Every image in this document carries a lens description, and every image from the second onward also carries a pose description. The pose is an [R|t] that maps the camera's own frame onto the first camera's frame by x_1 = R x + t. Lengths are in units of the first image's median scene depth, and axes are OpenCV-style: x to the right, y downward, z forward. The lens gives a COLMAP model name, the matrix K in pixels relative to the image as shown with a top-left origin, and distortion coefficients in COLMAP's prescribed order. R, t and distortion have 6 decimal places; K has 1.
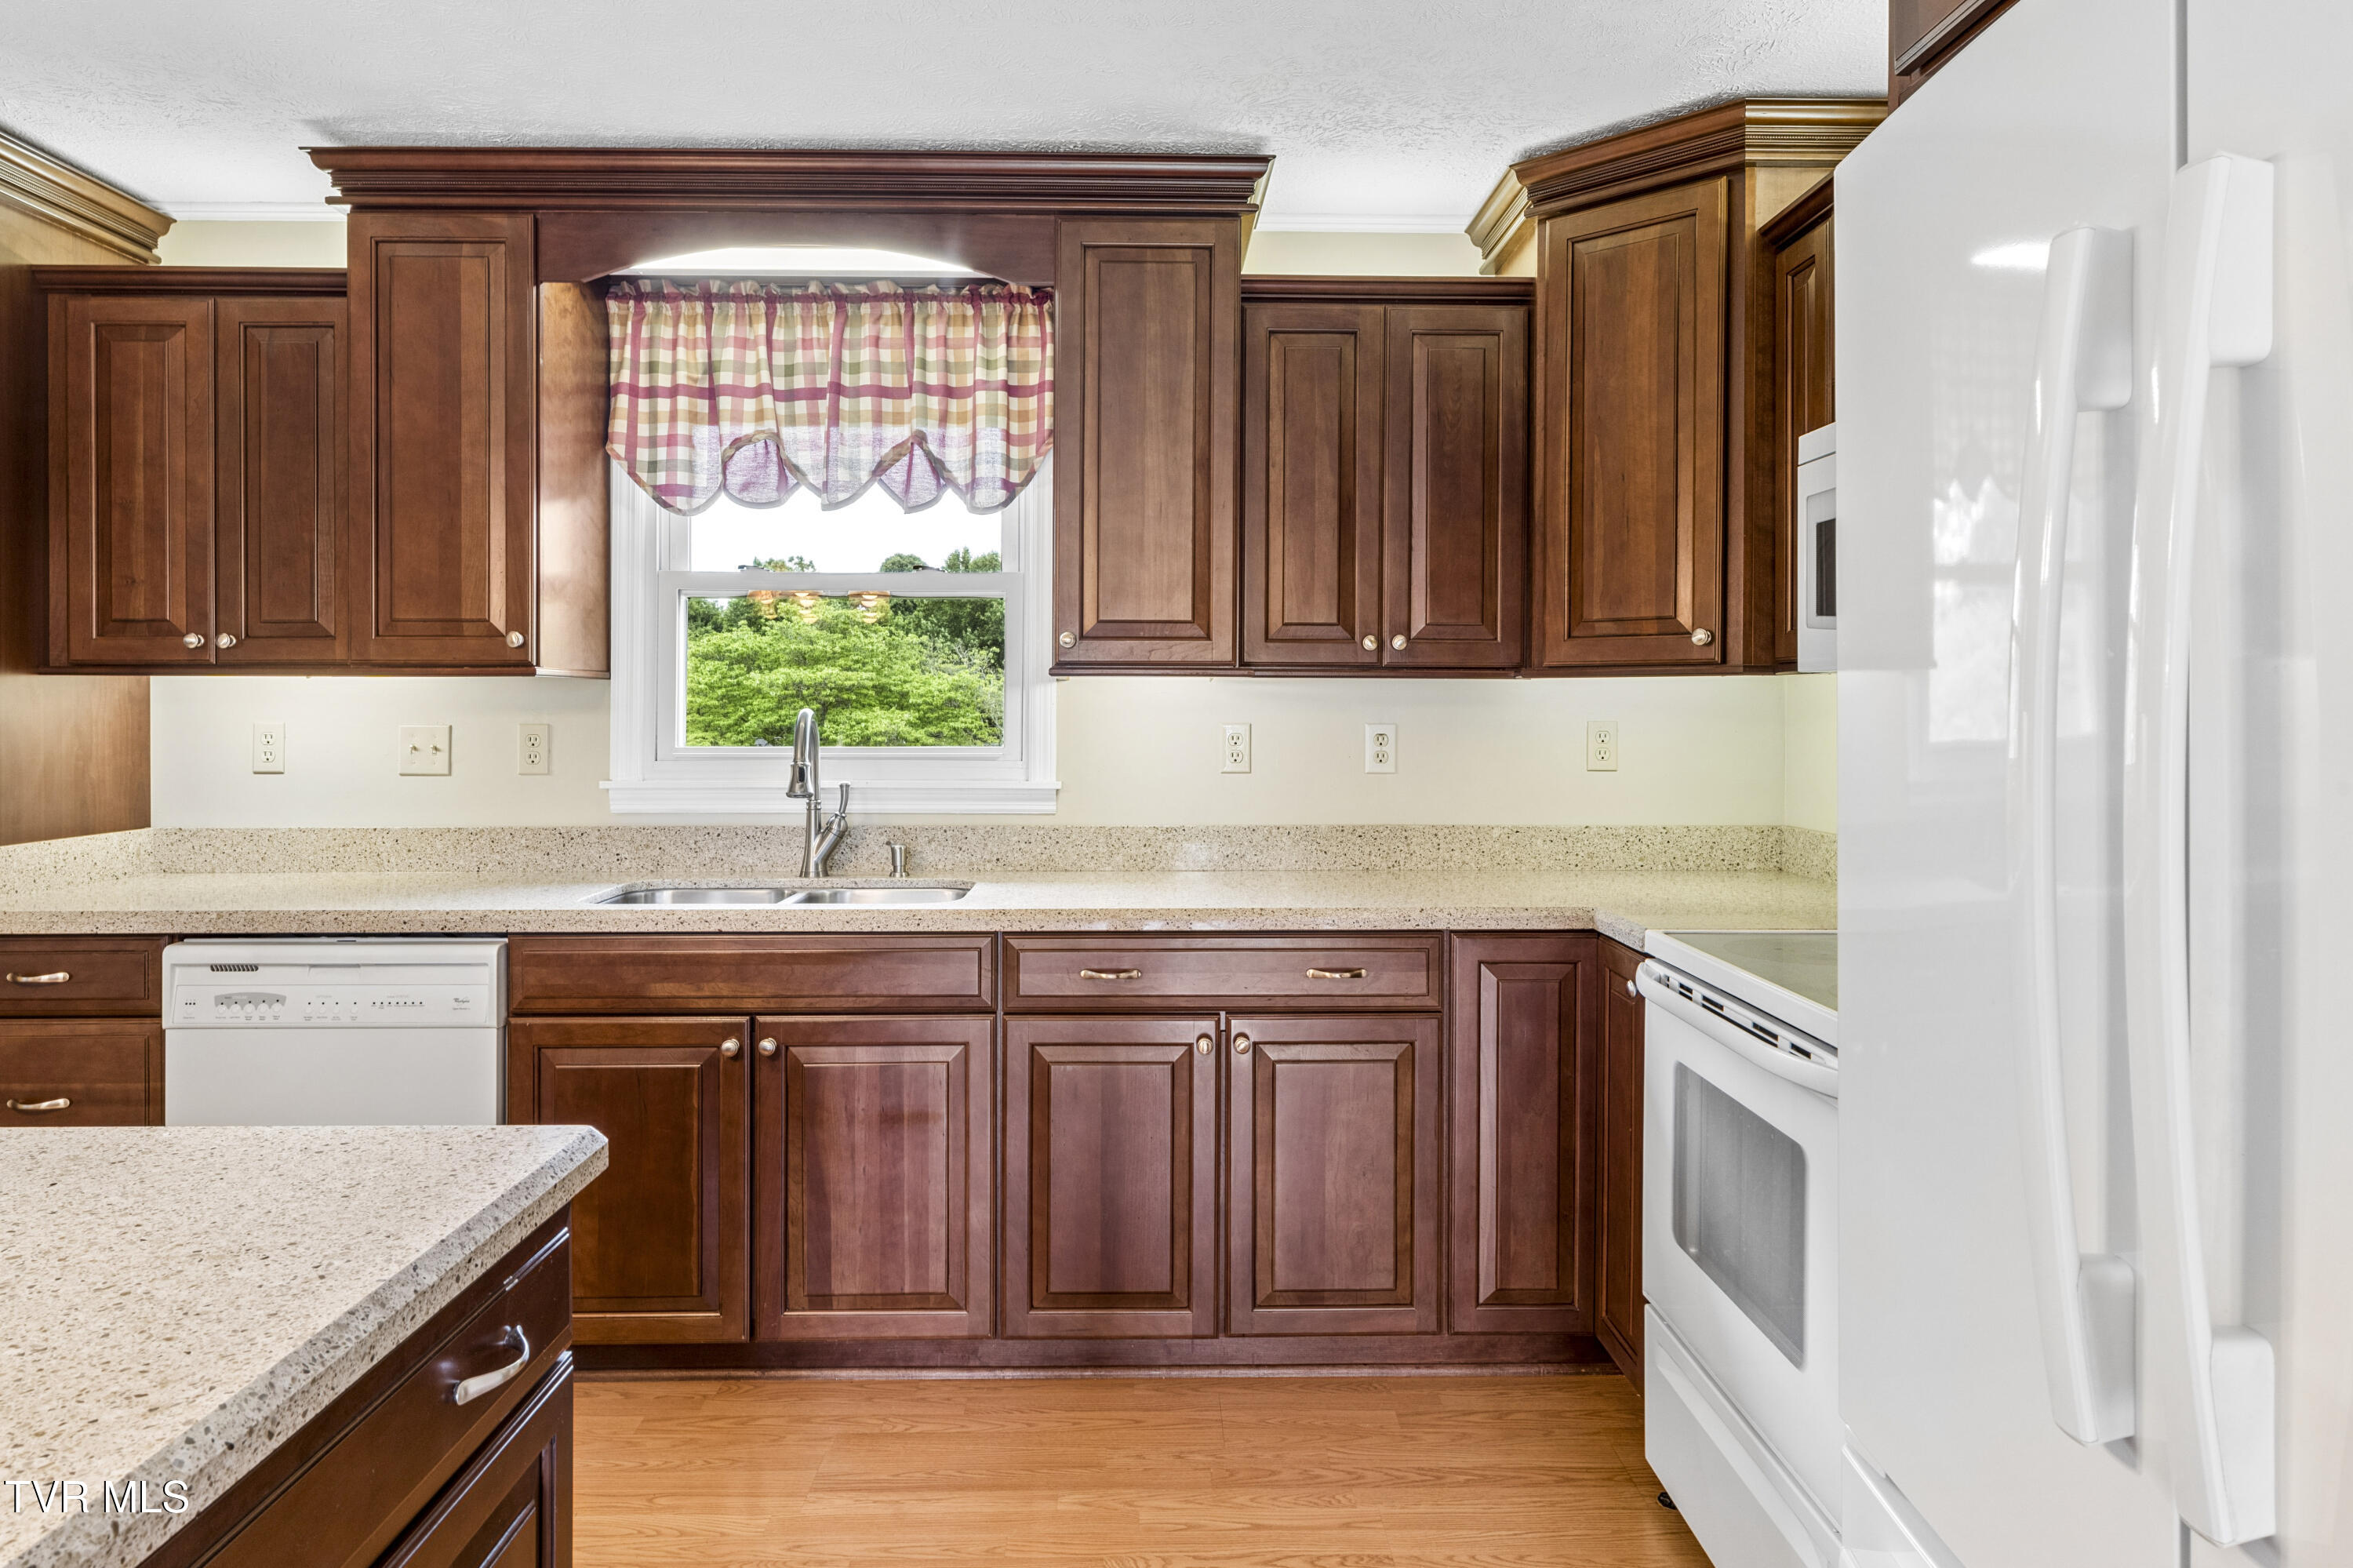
lens RADIAL K [[1416.9, 0, 1182.5], [0, 1416.9, 721.0], [0, 0, 1]] dist [-0.002024, -0.000573]
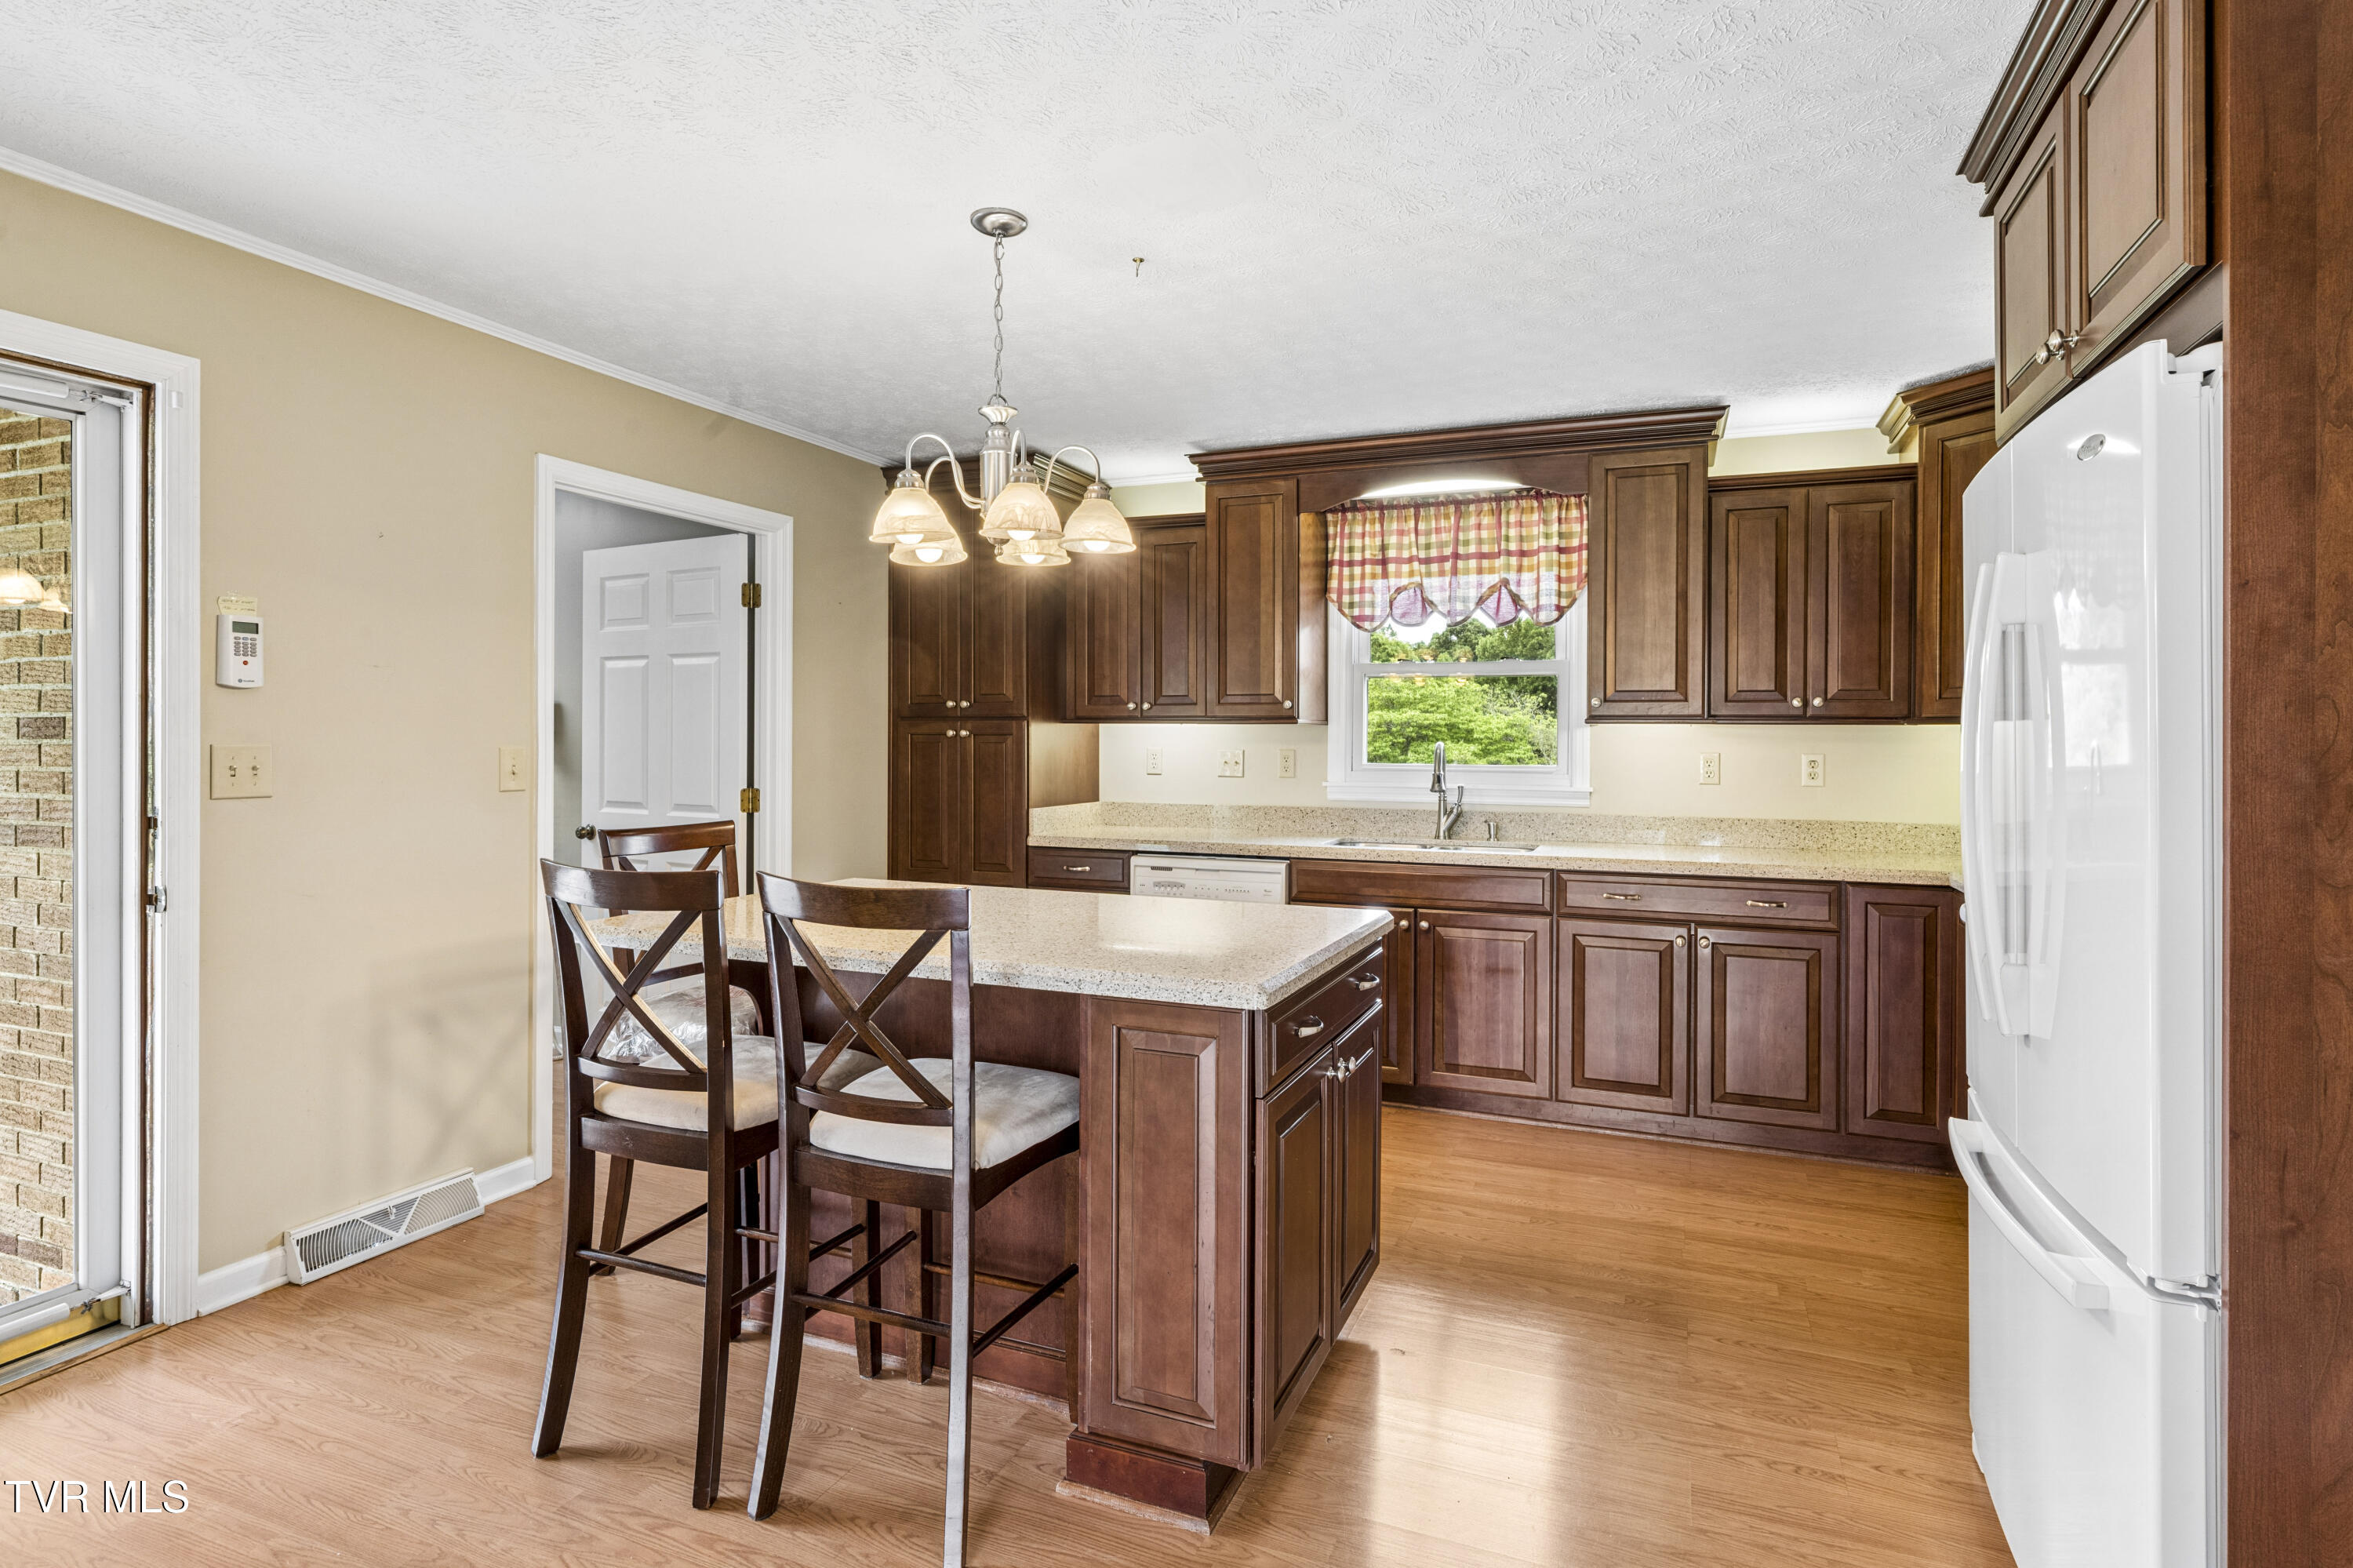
lens RADIAL K [[1187.0, 0, 1188.6], [0, 1187.0, 720.6], [0, 0, 1]] dist [-0.003282, 0.002675]
pose [[0.912914, -0.002060, -0.408146, 0.051763], [-0.008895, 0.999649, -0.024941, 0.004345], [0.408054, 0.026399, 0.912576, -0.482767]]
